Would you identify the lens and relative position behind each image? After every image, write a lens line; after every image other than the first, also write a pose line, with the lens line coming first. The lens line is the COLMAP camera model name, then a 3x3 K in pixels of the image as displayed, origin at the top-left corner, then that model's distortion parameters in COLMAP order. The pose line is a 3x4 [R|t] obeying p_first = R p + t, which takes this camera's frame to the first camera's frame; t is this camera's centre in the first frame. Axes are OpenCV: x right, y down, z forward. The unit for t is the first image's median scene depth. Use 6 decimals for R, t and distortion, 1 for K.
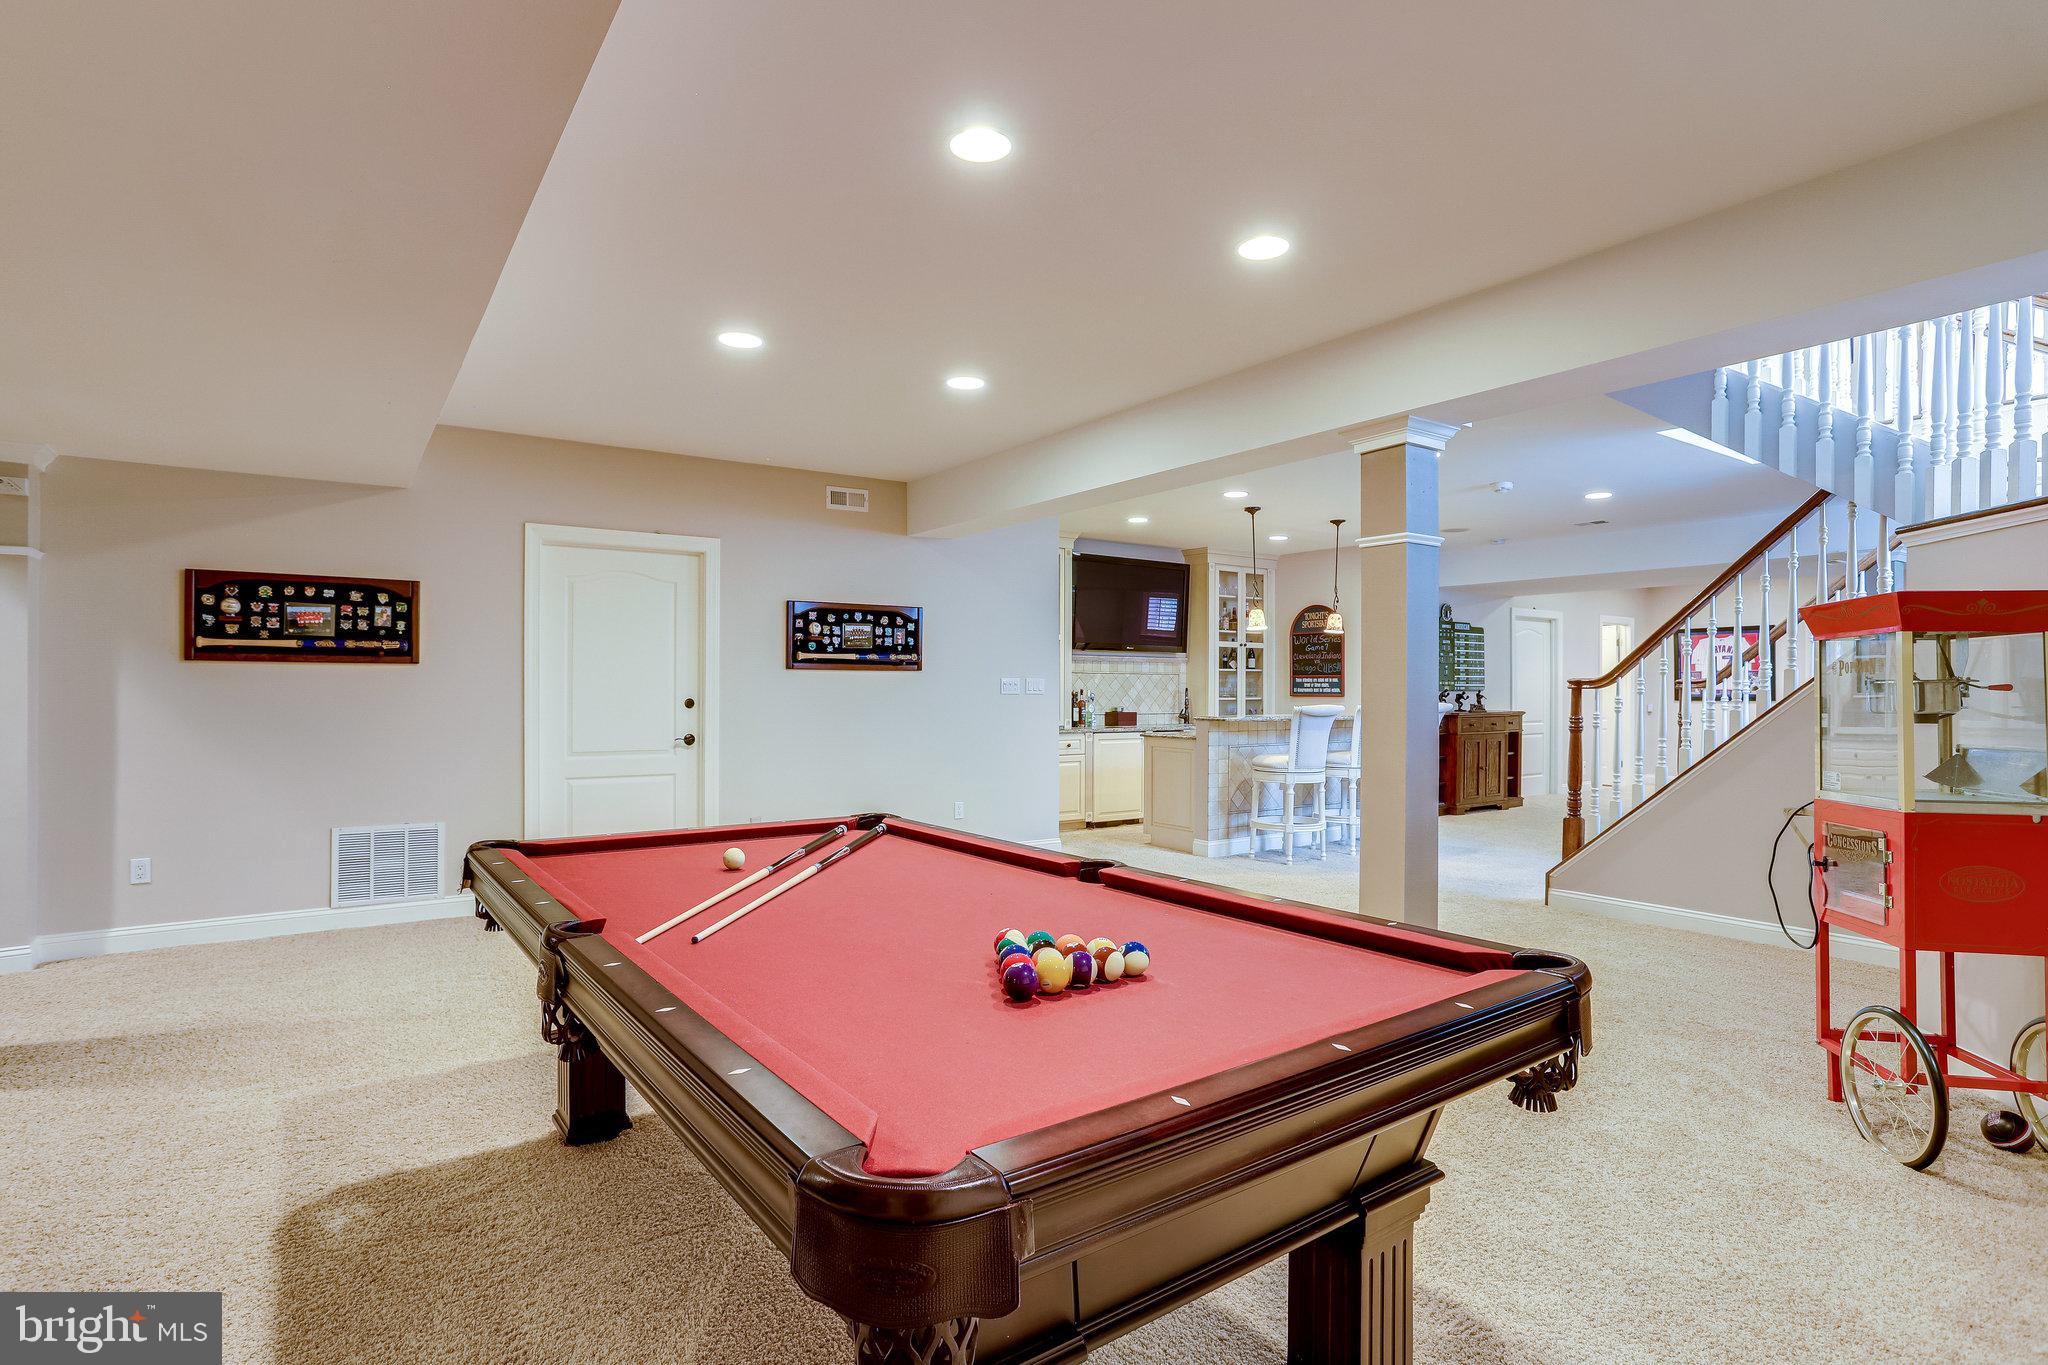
lens RADIAL K [[1010.8, 0, 1017.7], [0, 1010.8, 685.1], [0, 0, 1]] dist [-0.058869, -0.000331]
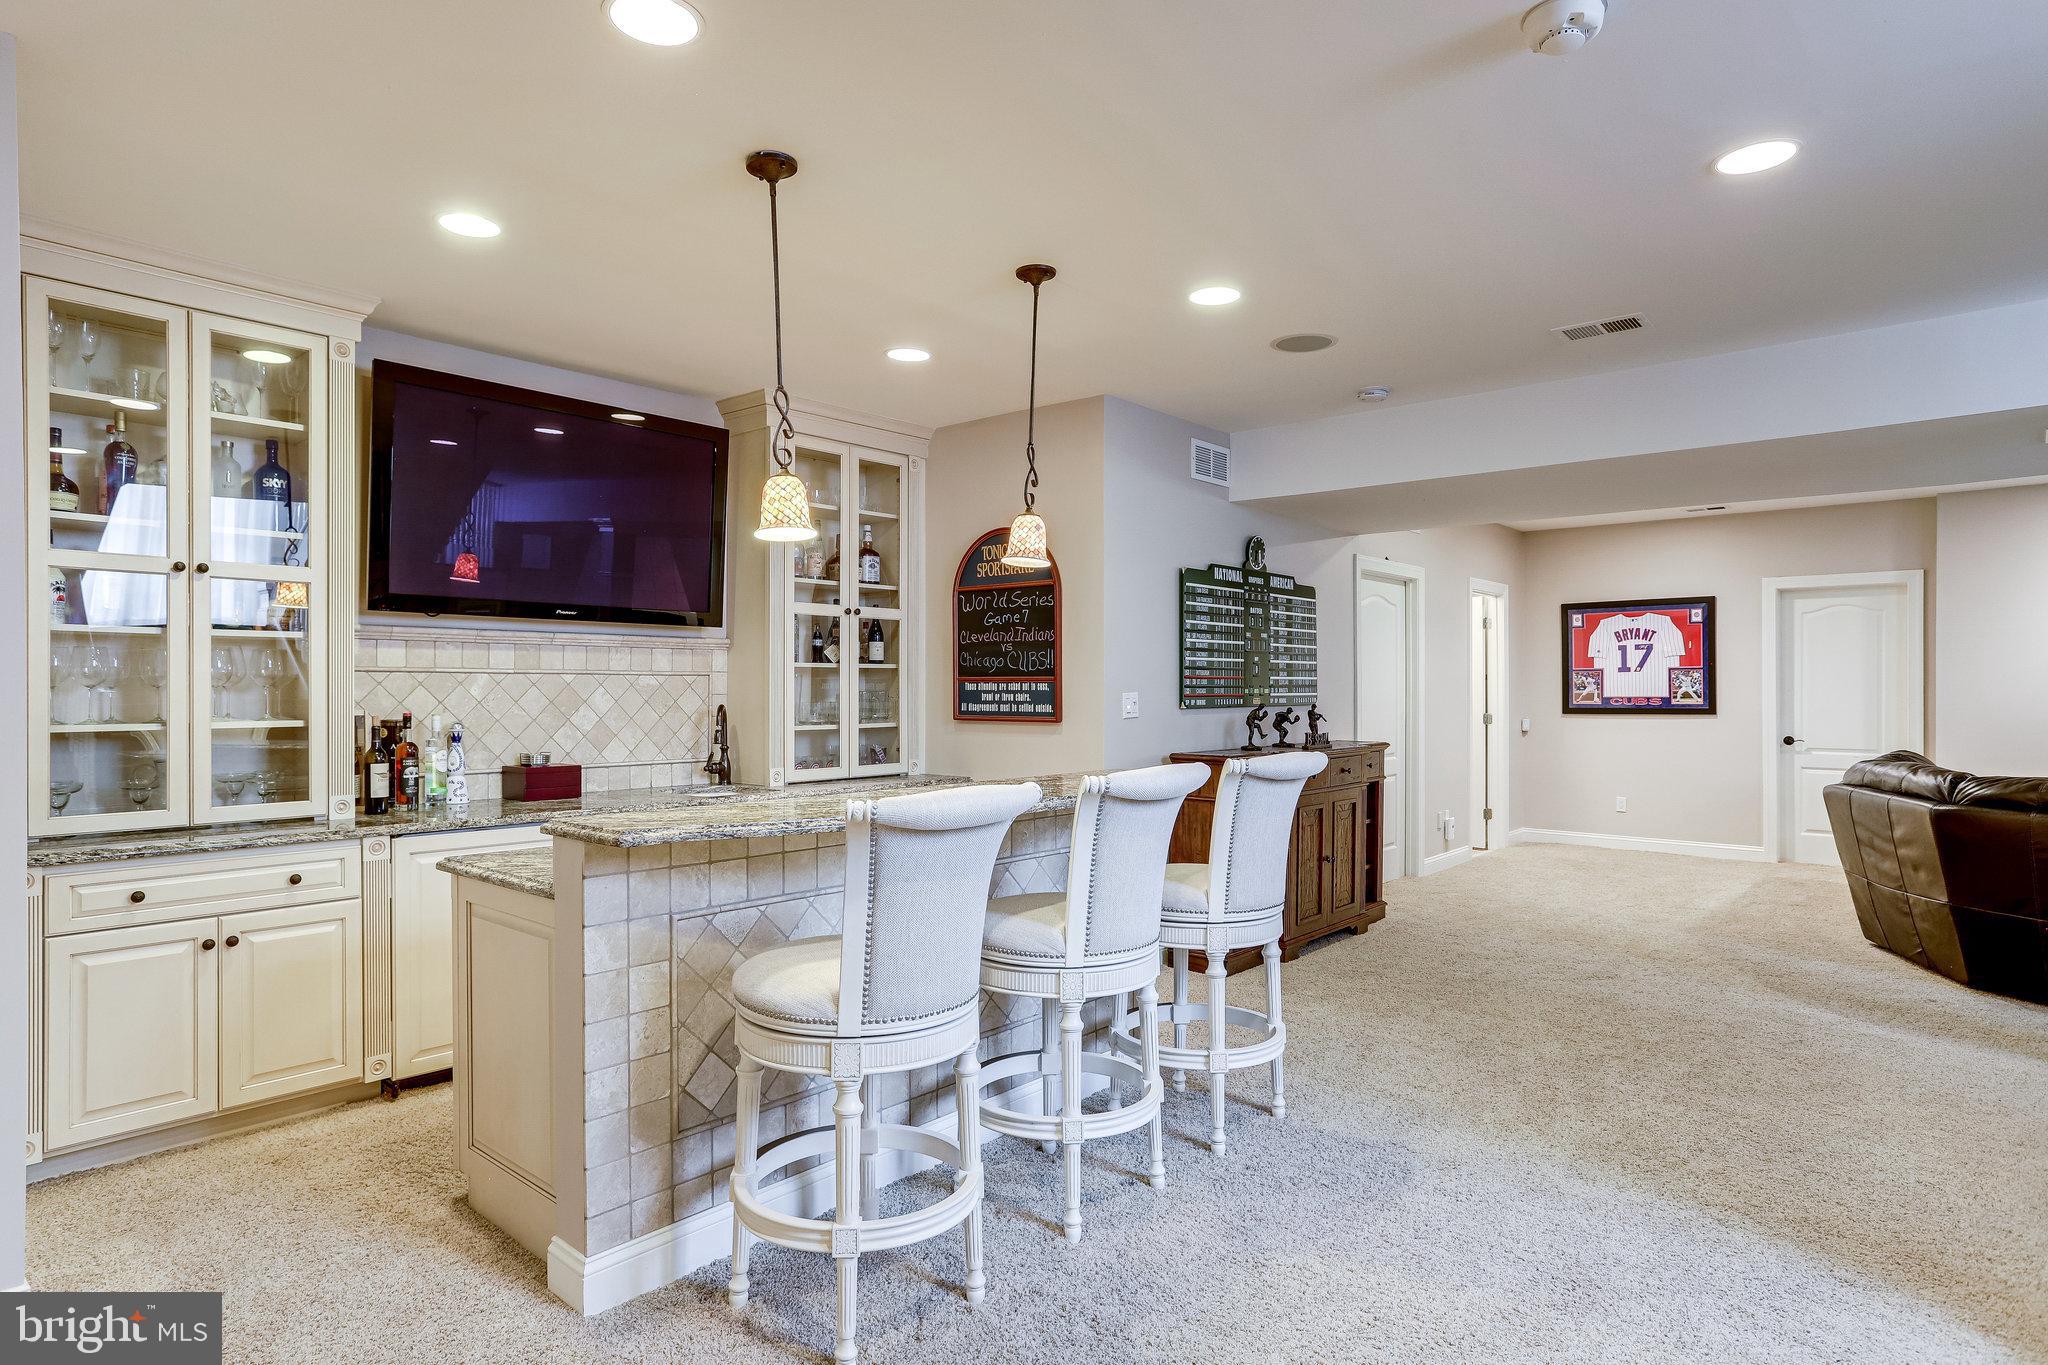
lens RADIAL K [[1092.9, 0, 1020.9], [0, 1092.9, 685.6], [0, 0, 1]] dist [0.003971, 0.000174]
pose [[0.966855, -0.003646, 0.255301, 0.169685], [0.003407, 0.999993, 0.001378, -0.005958], [-0.255304, -0.000462, 0.966861, 0.491831]]
